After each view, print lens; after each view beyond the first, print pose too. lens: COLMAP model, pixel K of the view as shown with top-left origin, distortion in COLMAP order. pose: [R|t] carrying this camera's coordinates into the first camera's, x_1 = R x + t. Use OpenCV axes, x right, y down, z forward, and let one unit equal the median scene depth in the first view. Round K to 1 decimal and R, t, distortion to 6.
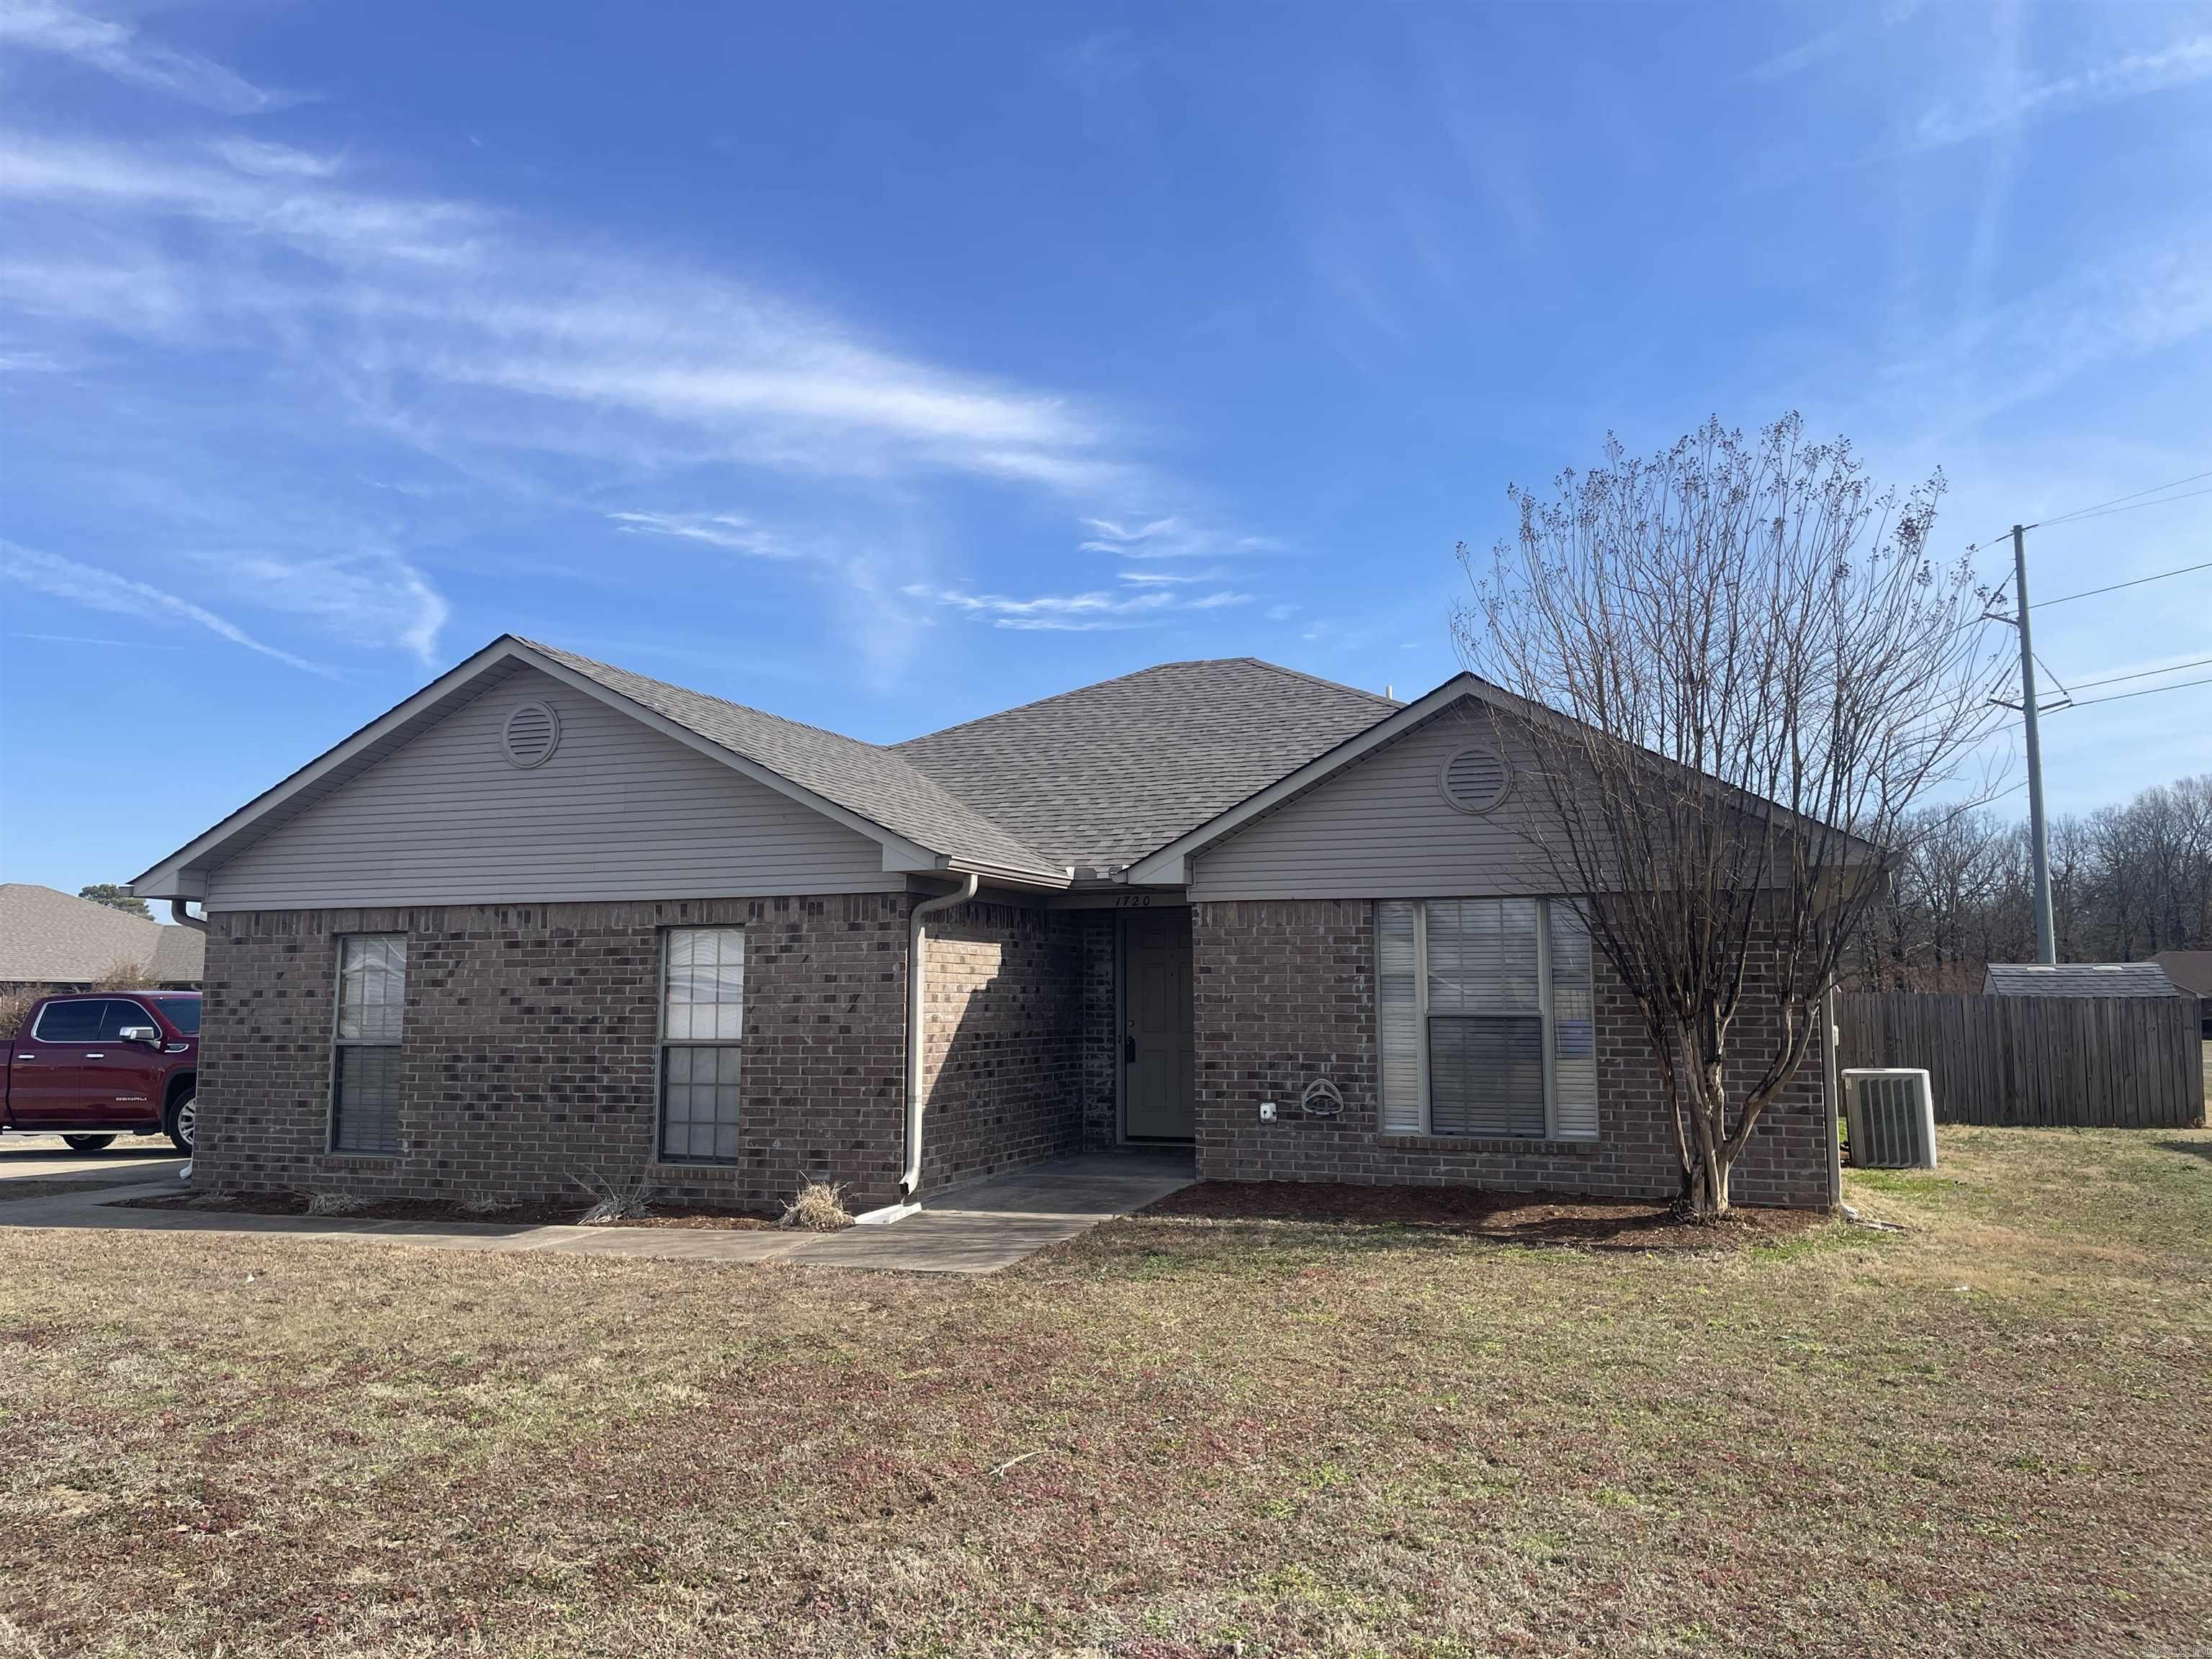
lens RADIAL K [[1647.8, 0, 1107.5], [0, 1647.8, 822.9], [0, 0, 1]] dist [0.089294, -0.109586]
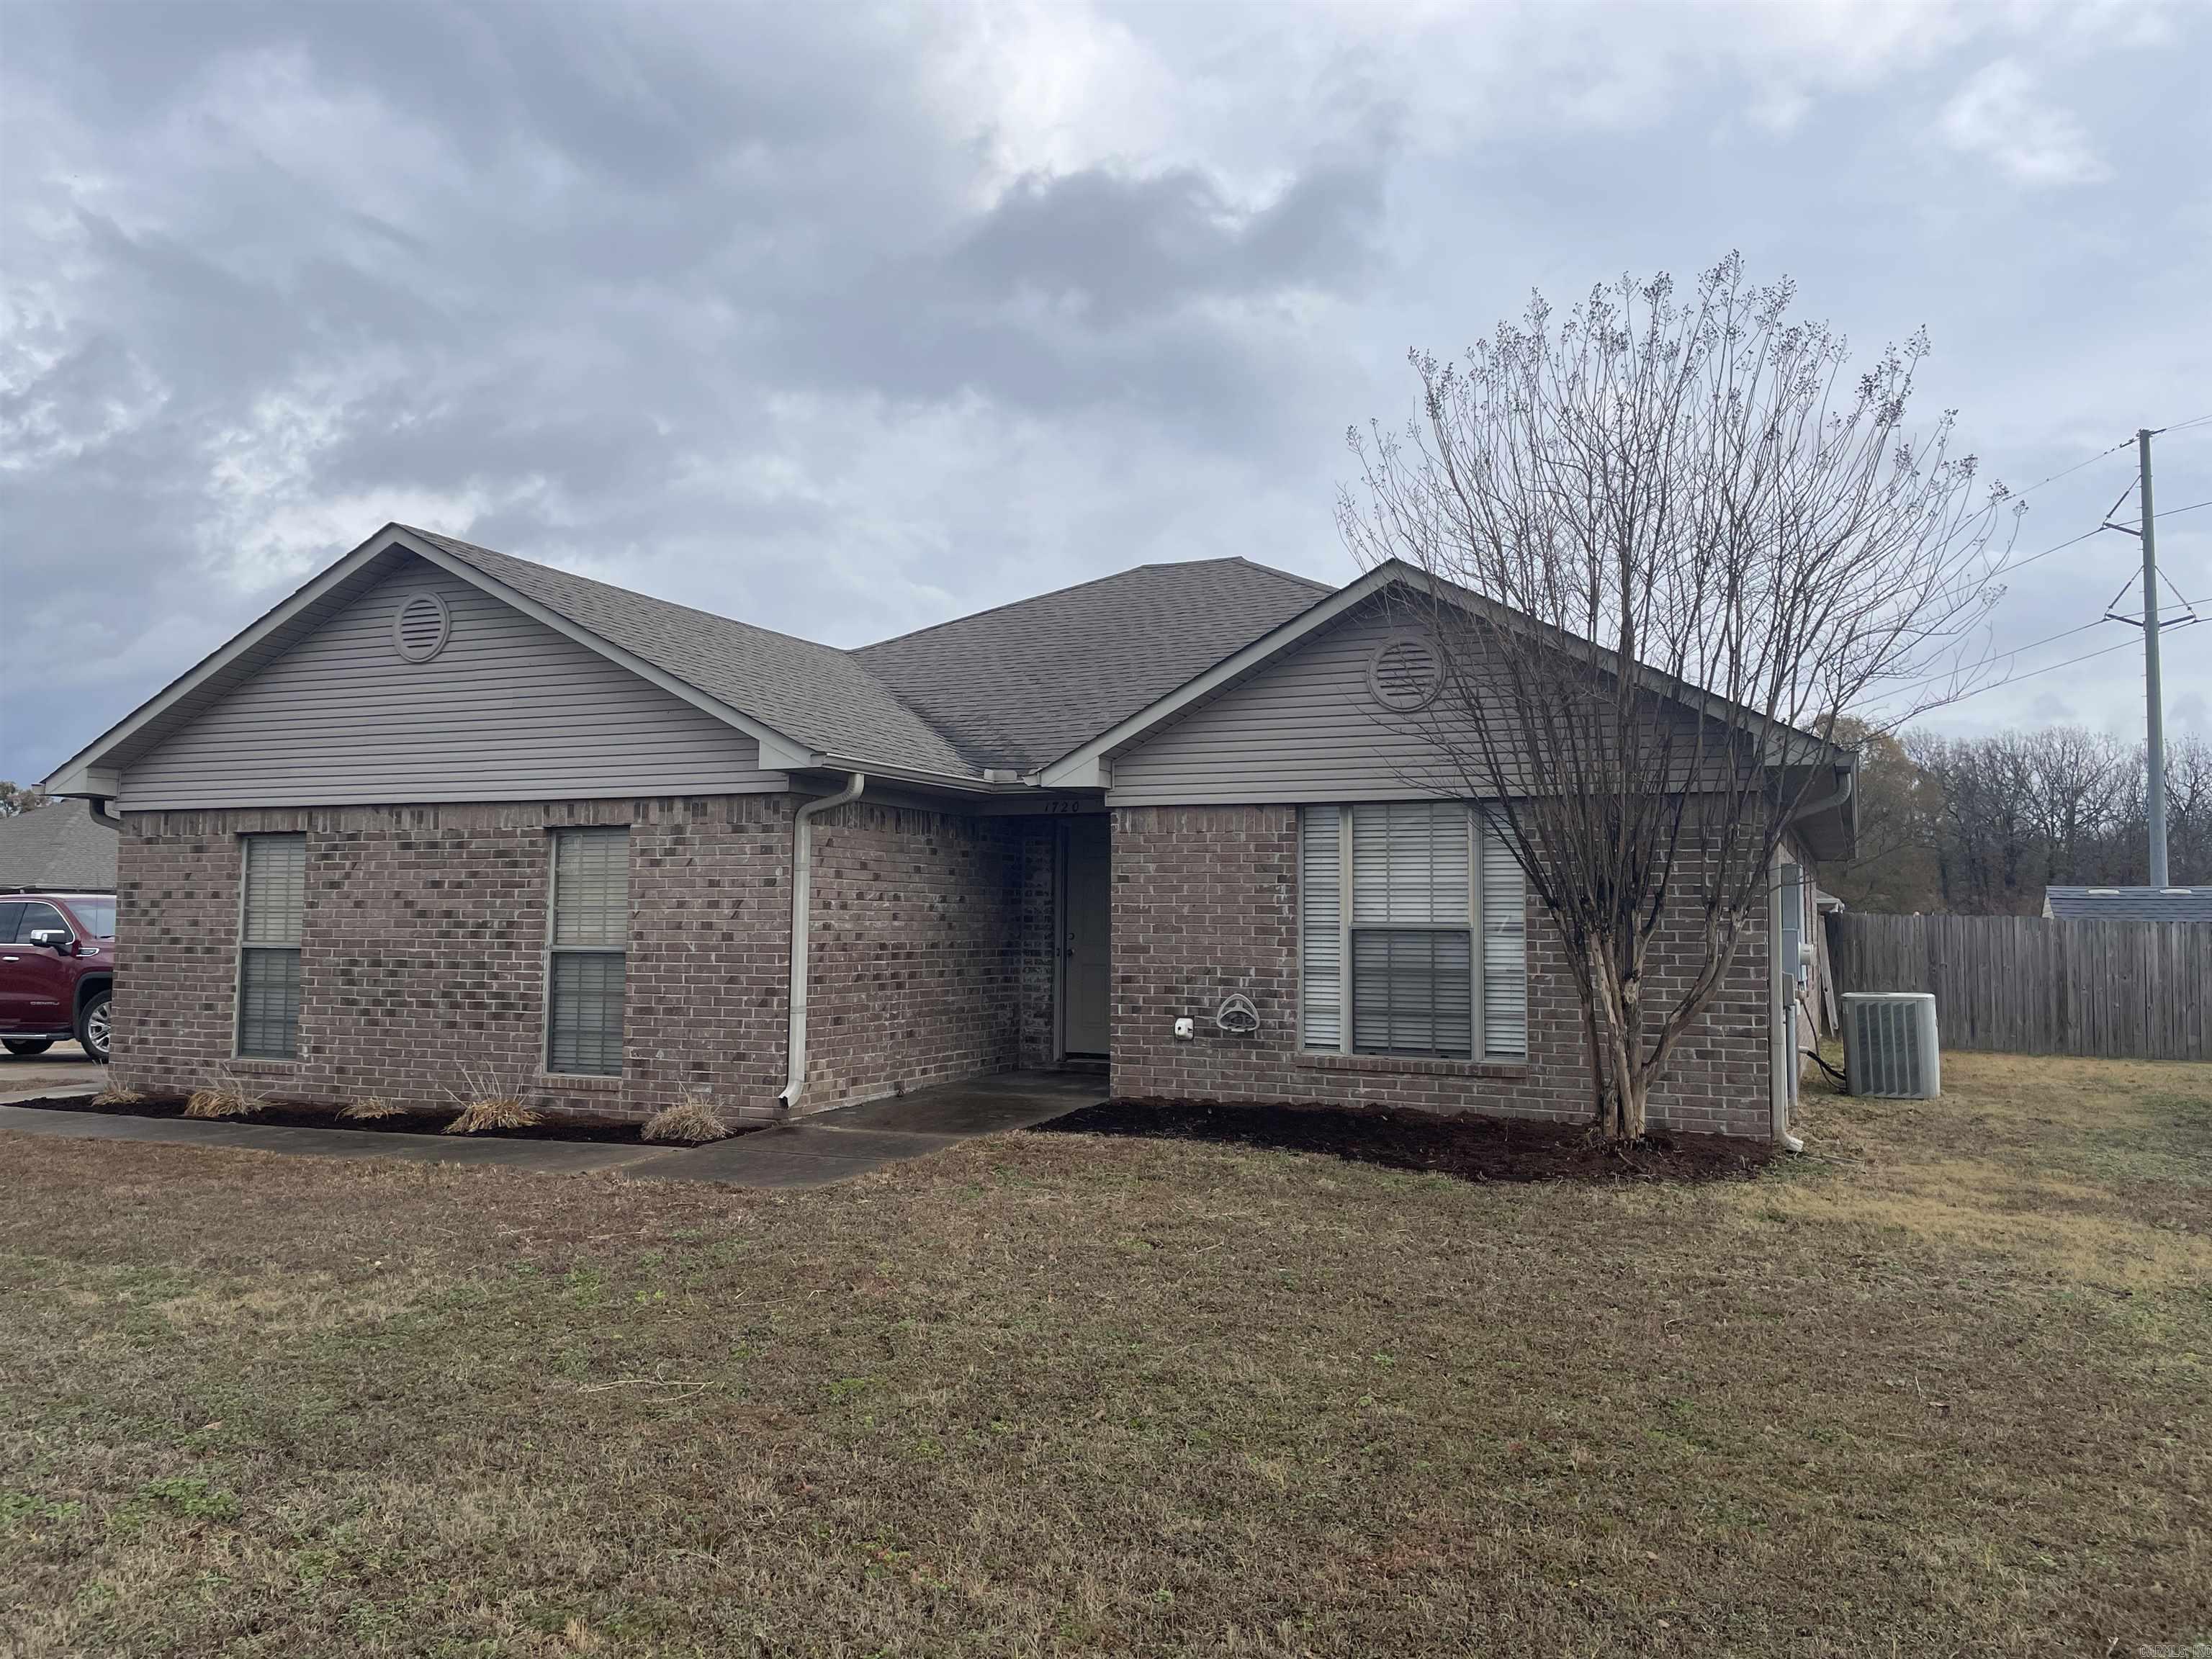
lens RADIAL K [[1647.8, 0, 1106.9], [0, 1647.8, 828.8], [0, 0, 1]] dist [0.089294, -0.109586]
pose [[0.998205, 0.006698, -0.059513, 0.107897], [-0.003725, 0.998746, 0.049933, 0.013908], [0.059773, -0.049621, 0.996978, 0.064114]]
